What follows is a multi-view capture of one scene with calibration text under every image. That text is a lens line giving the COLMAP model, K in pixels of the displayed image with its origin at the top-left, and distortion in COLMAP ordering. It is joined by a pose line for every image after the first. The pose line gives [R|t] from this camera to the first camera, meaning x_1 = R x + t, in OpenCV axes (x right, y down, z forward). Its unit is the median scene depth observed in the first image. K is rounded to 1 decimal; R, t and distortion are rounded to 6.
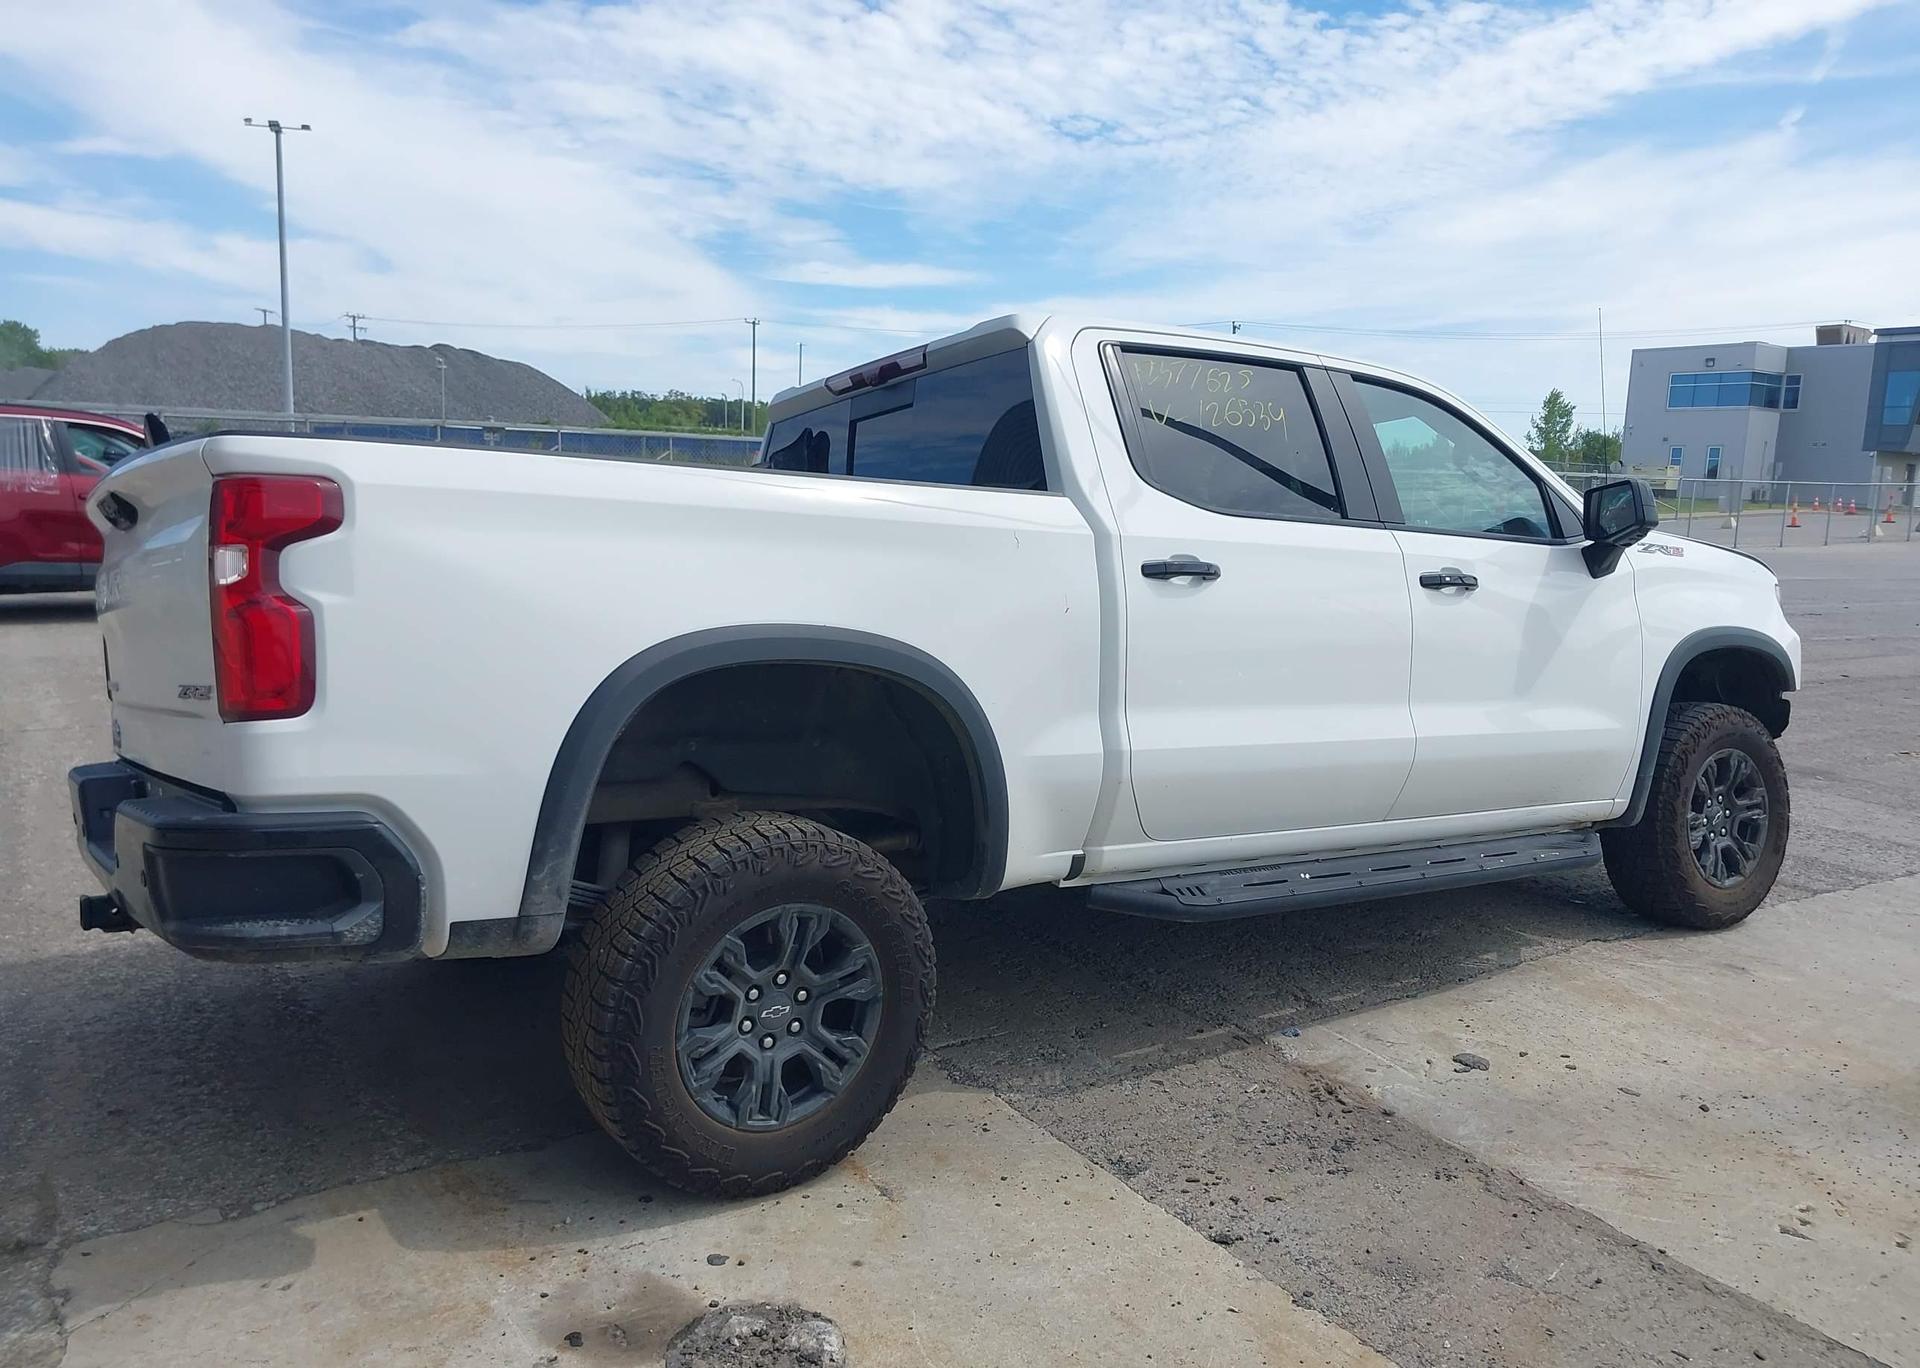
lens RADIAL K [[1508.5, 0, 960.0], [0, 1508.5, 688.3], [0, 0, 1]] dist [0.029223, -0.036131]
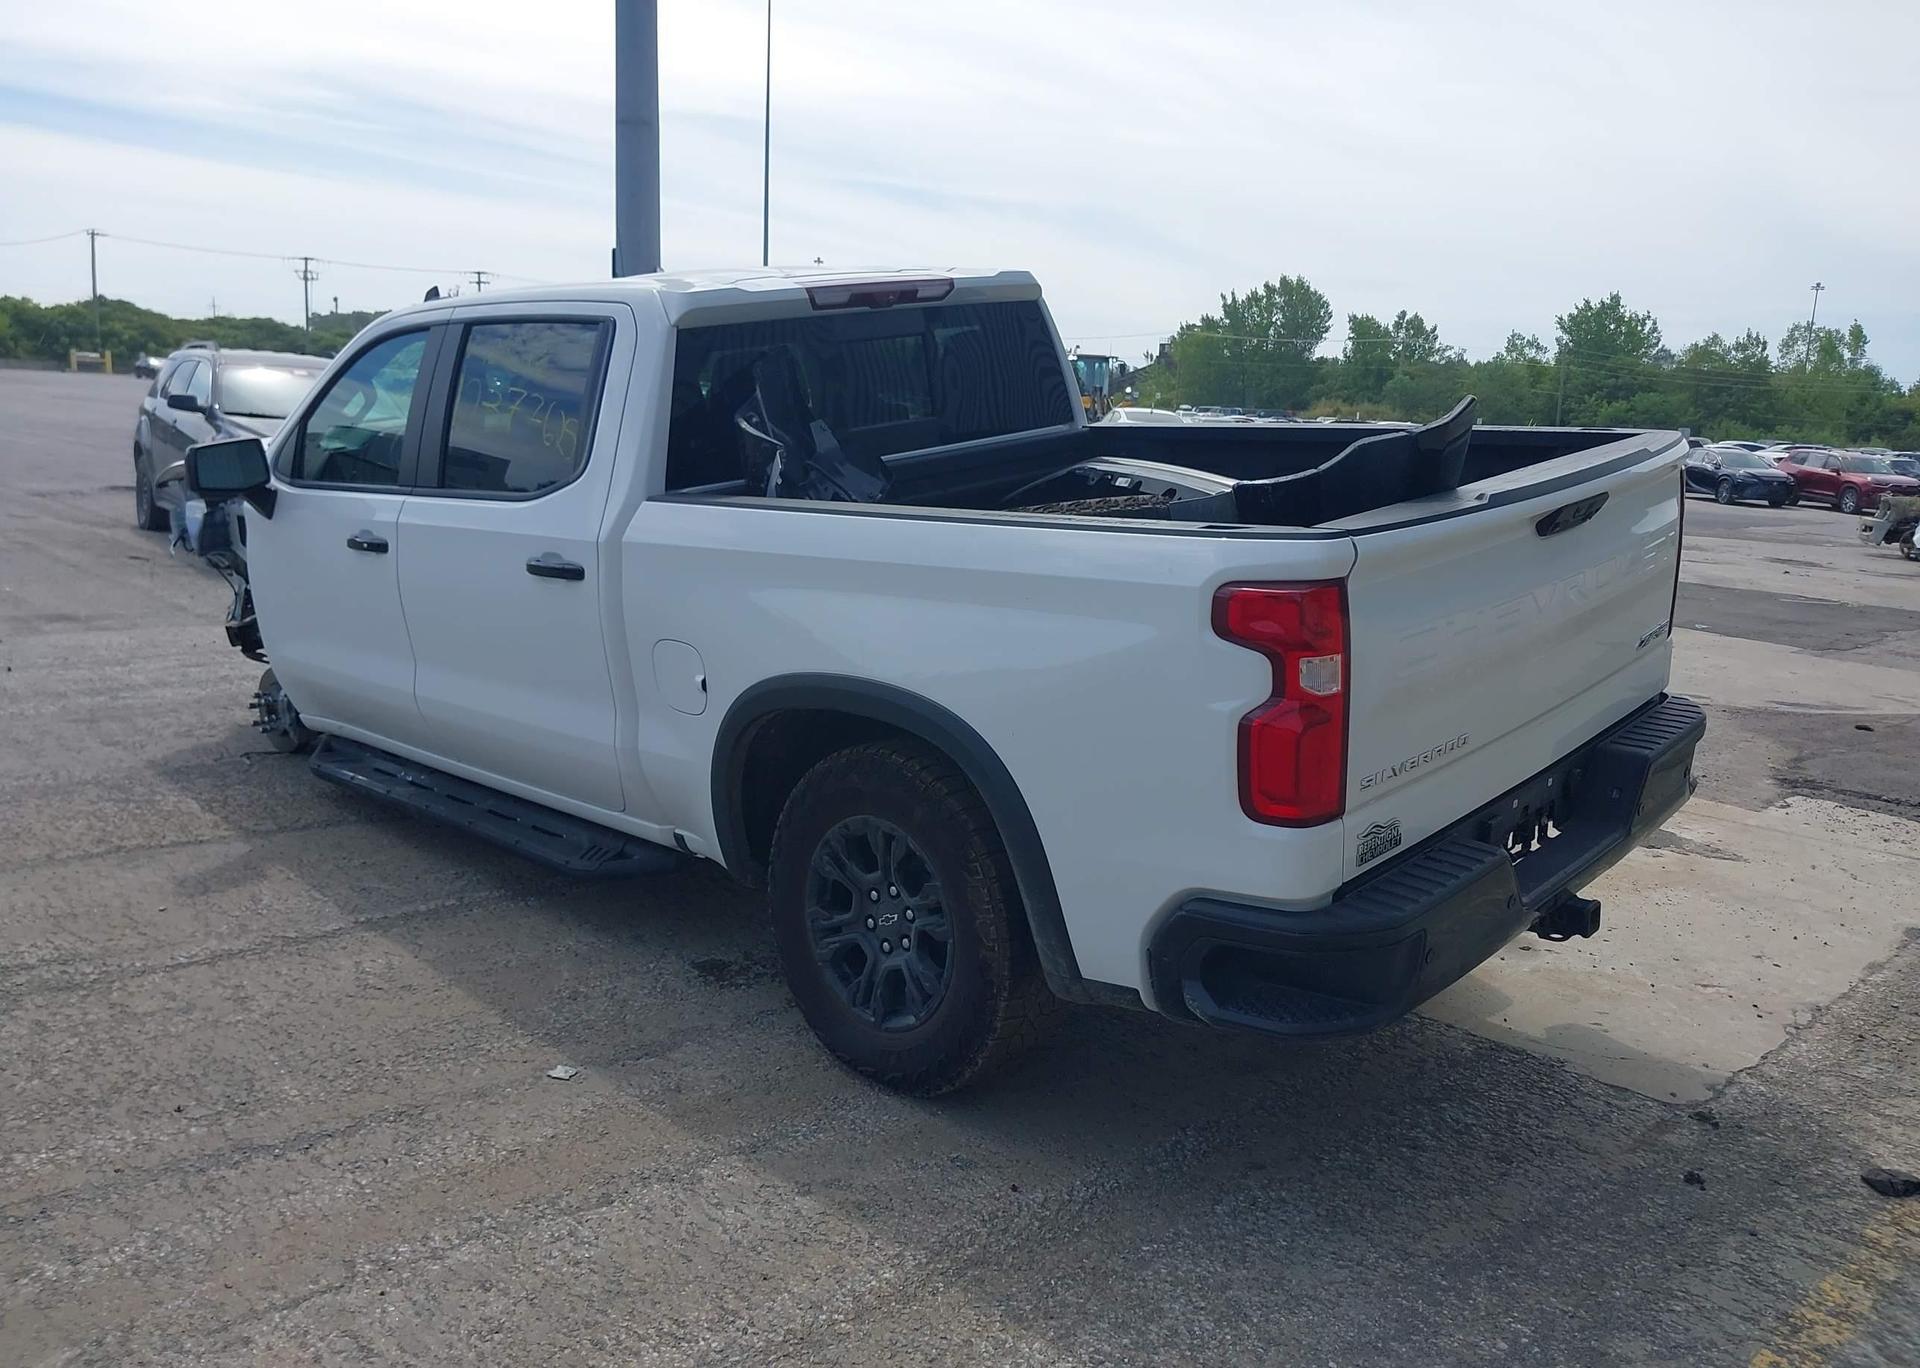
lens RADIAL K [[1508.5, 0, 946.7], [0, 1508.5, 691.0], [0, 0, 1]] dist [0.029223, -0.036131]
pose [[-0.189248, -0.232426, 0.954025, -1.248748], [0.077009, 0.965076, 0.250395, -0.245805], [-0.978905, 0.120856, -0.164739, 1.384648]]
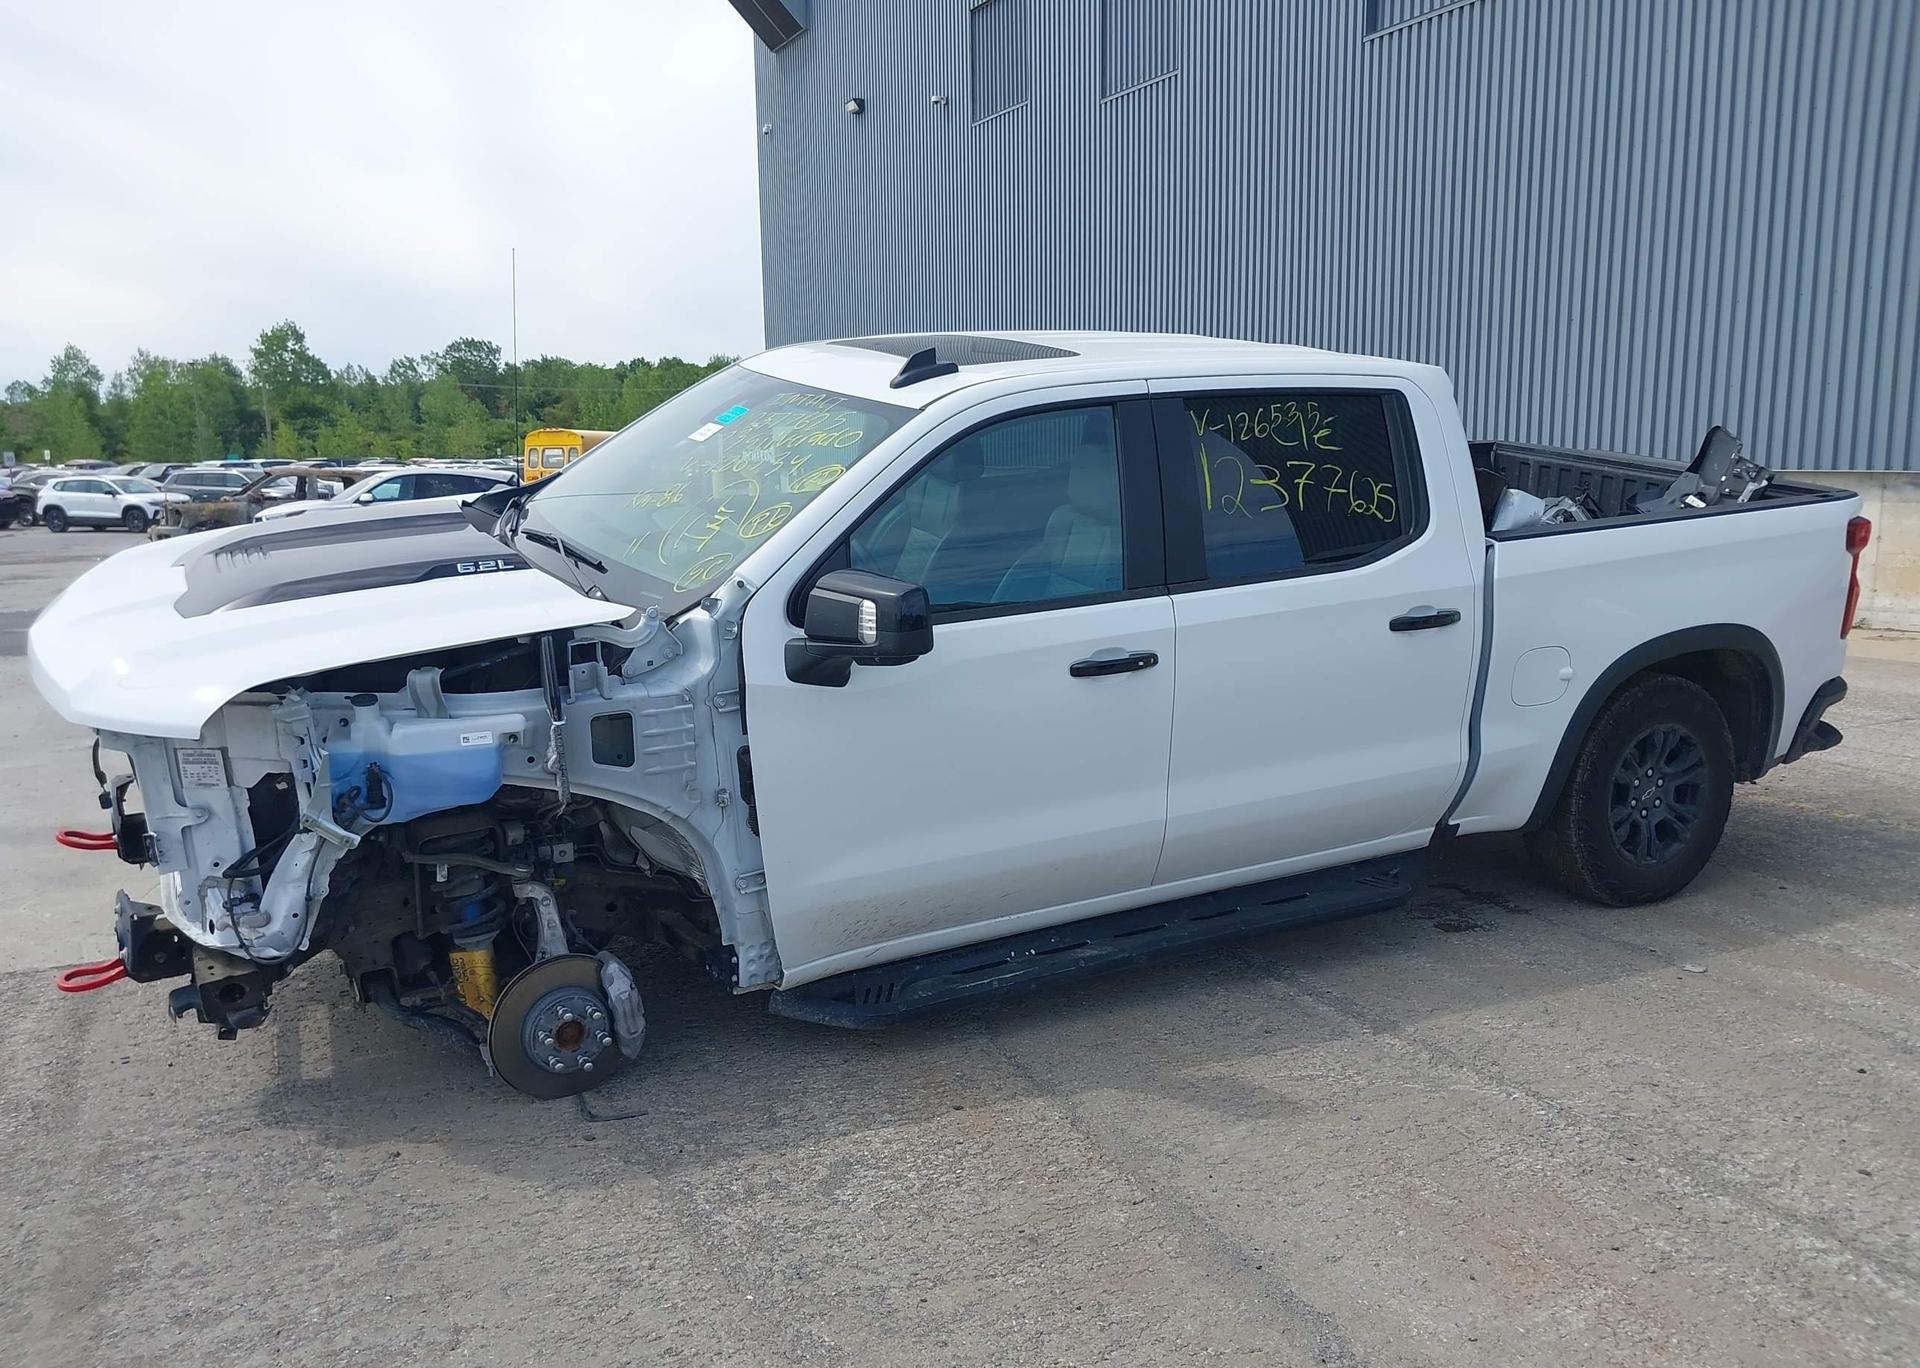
lens RADIAL K [[1498.2, 0, 955.9], [0, 1498.2, 692.9], [0, 0, 1]] dist [0.011269, 0.007260]
pose [[-0.991174, -0.045230, 0.124612, 0.056790], [-0.005956, 0.954240, 0.298982, -0.374013], [-0.132433, 0.295601, -0.946088, 2.629715]]
